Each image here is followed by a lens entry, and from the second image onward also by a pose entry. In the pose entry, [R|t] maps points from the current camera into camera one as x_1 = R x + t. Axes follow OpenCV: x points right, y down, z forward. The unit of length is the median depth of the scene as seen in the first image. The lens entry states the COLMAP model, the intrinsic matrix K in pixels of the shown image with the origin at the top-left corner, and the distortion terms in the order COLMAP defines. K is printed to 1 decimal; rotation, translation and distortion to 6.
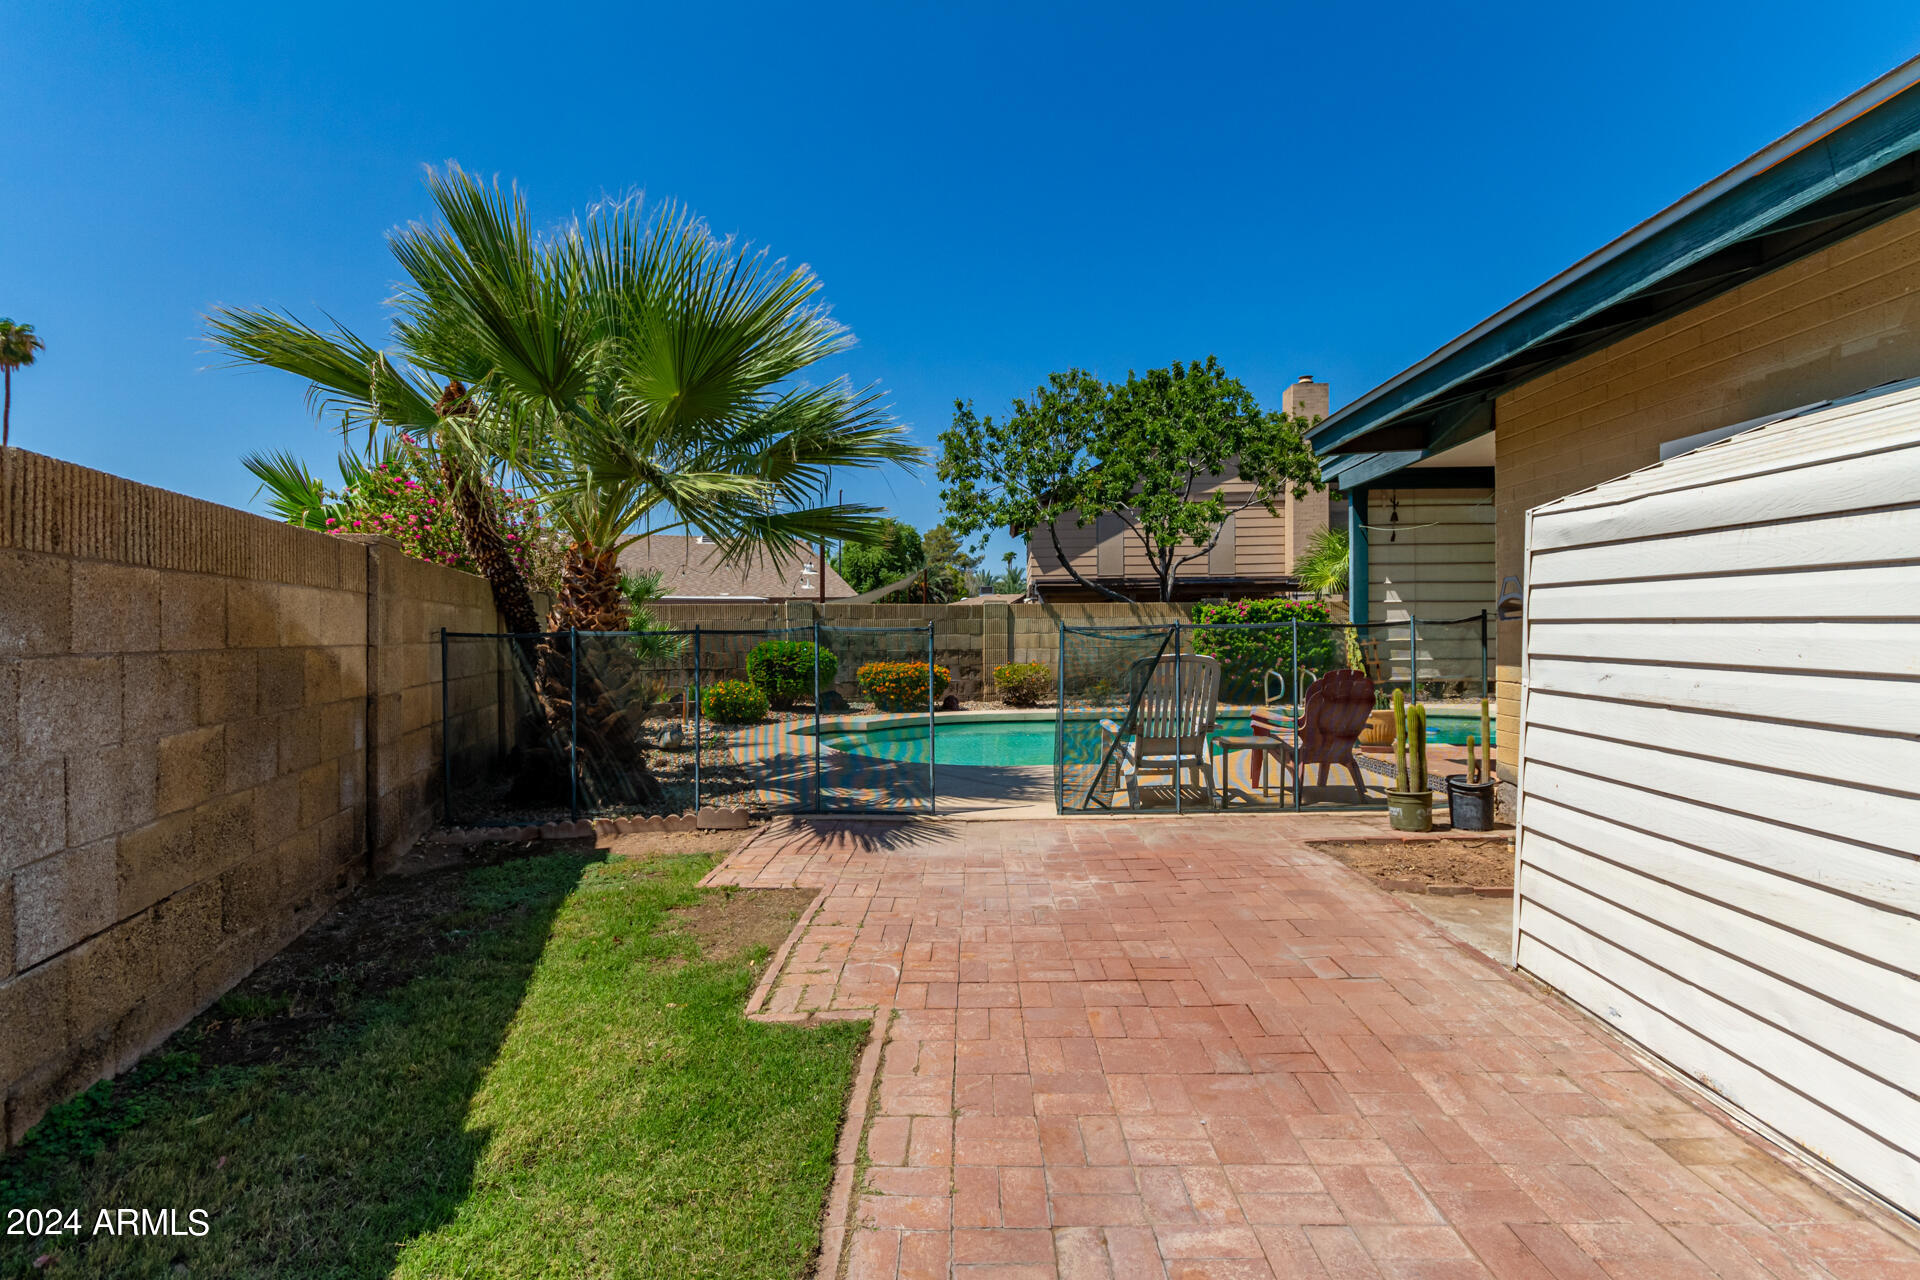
lens RADIAL K [[900.1, 0, 960.9], [0, 900.1, 620.8], [0, 0, 1]] dist [0.008772, -0.000058]
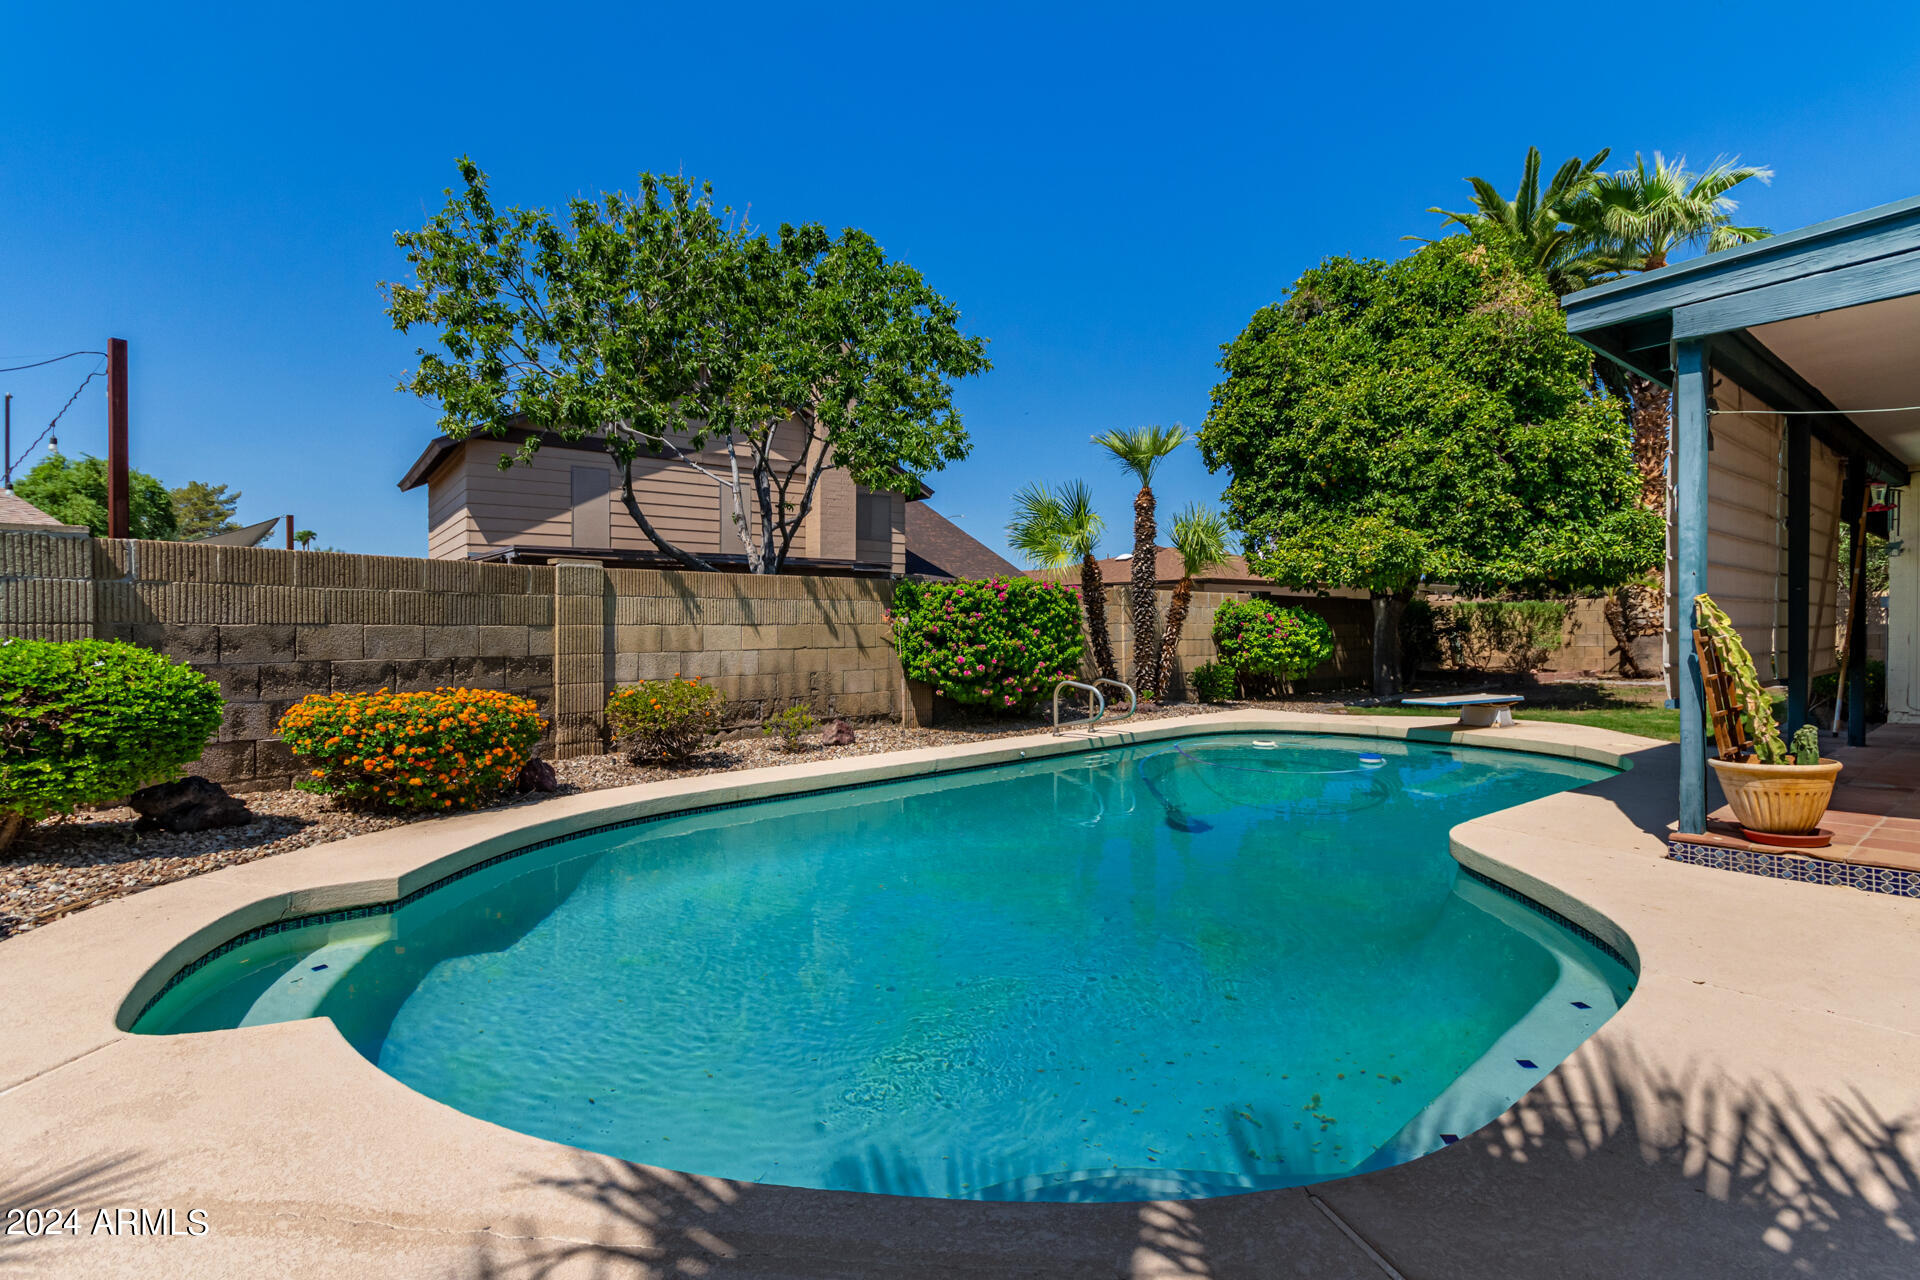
lens RADIAL K [[900.1, 0, 964.1], [0, 900.1, 633.1], [0, 0, 1]] dist [0.008772, -0.000058]
pose [[0.768781, 0.001266, 0.639510, -0.122695], [-0.008676, 0.999927, 0.008451, 0.012818], [-0.639453, -0.012046, 0.768736, 0.468958]]
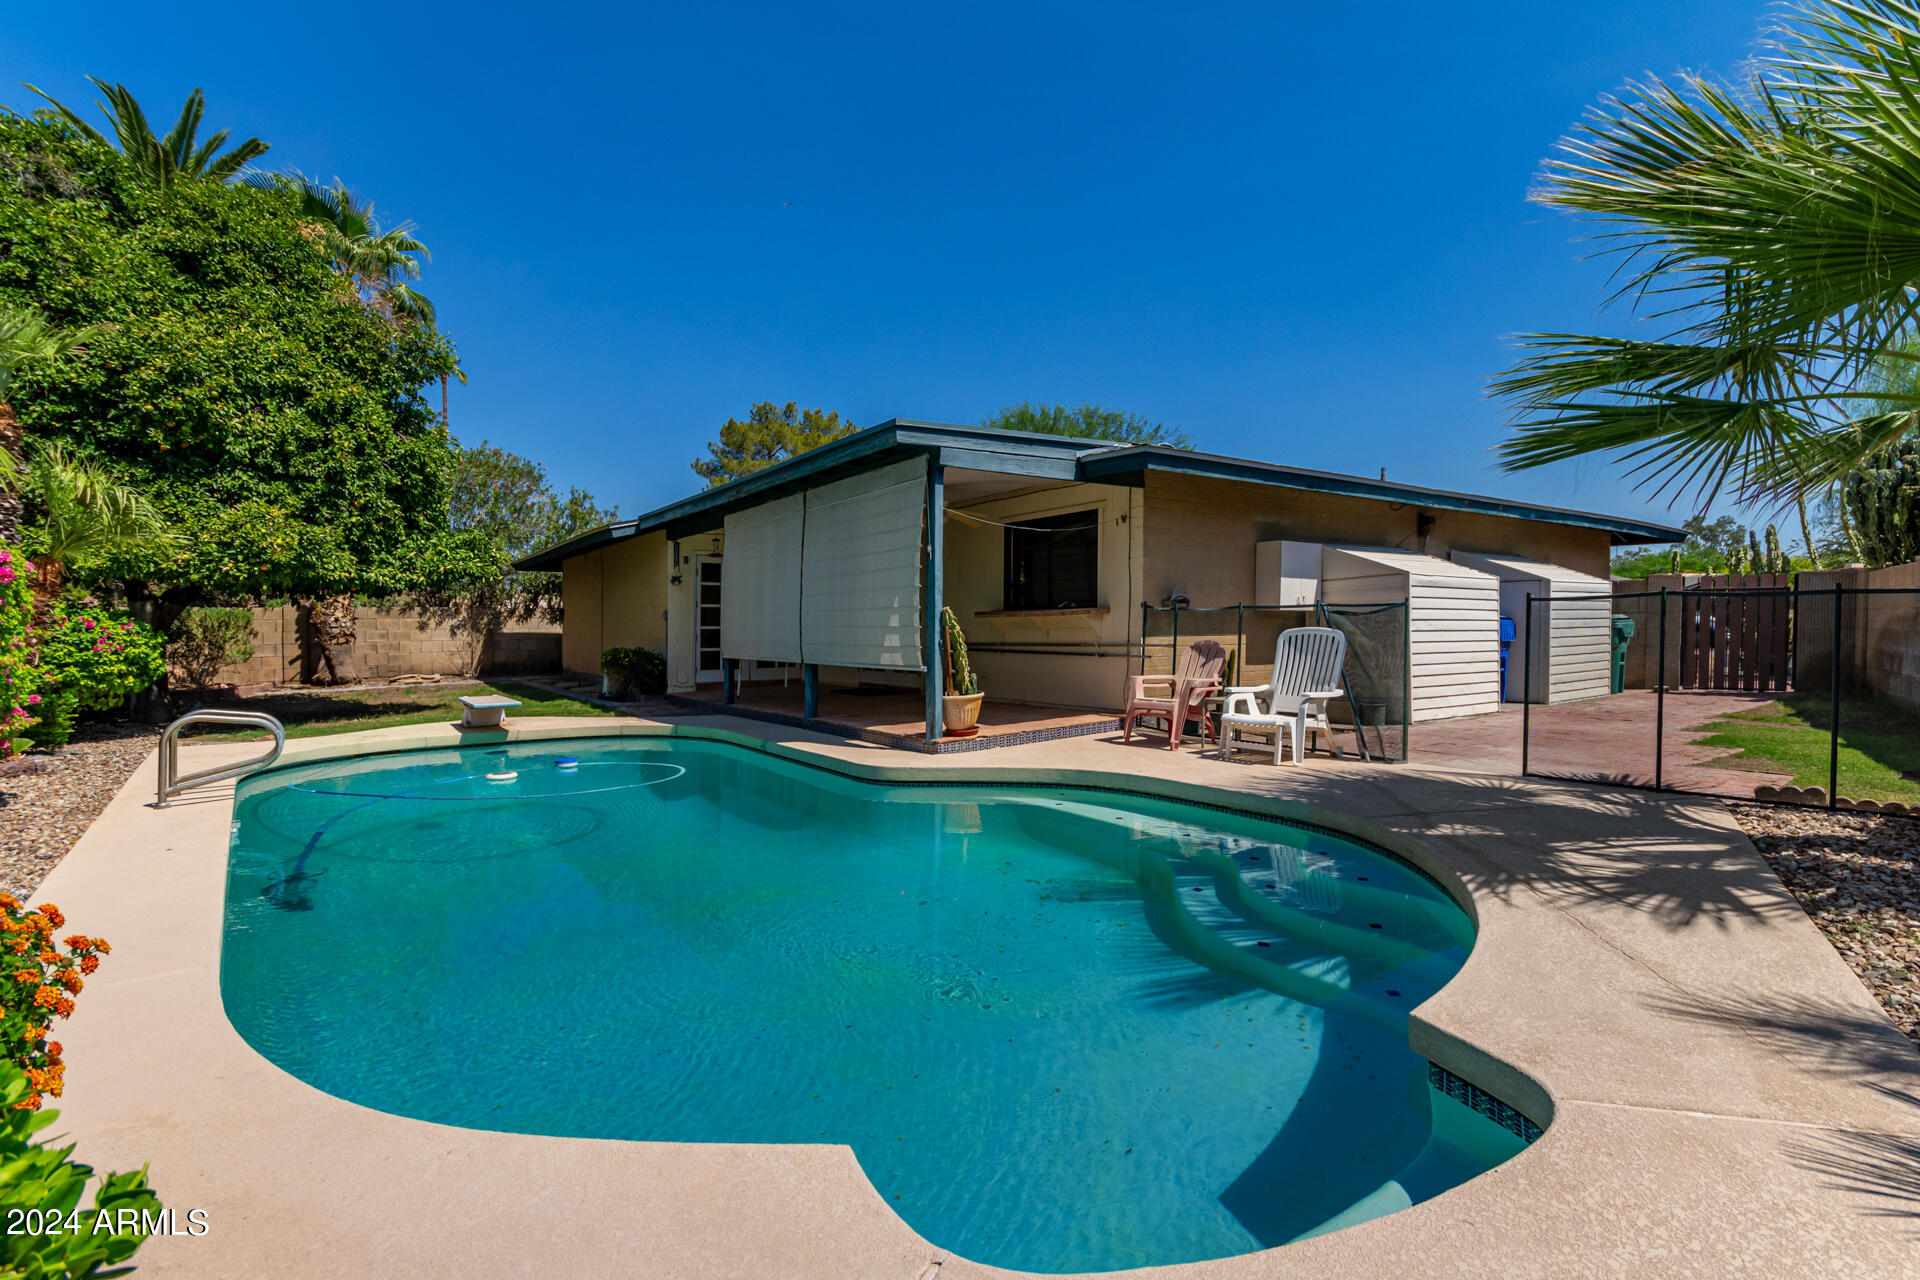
lens RADIAL K [[900.1, 0, 980.4], [0, 900.1, 648.2], [0, 0, 1]] dist [0.008772, -0.000058]
pose [[-0.612276, -0.002914, 0.790639, -0.174584], [0.008175, 0.999916, 0.010016, 0.017463], [-0.790602, 0.012596, -0.612201, 0.766277]]
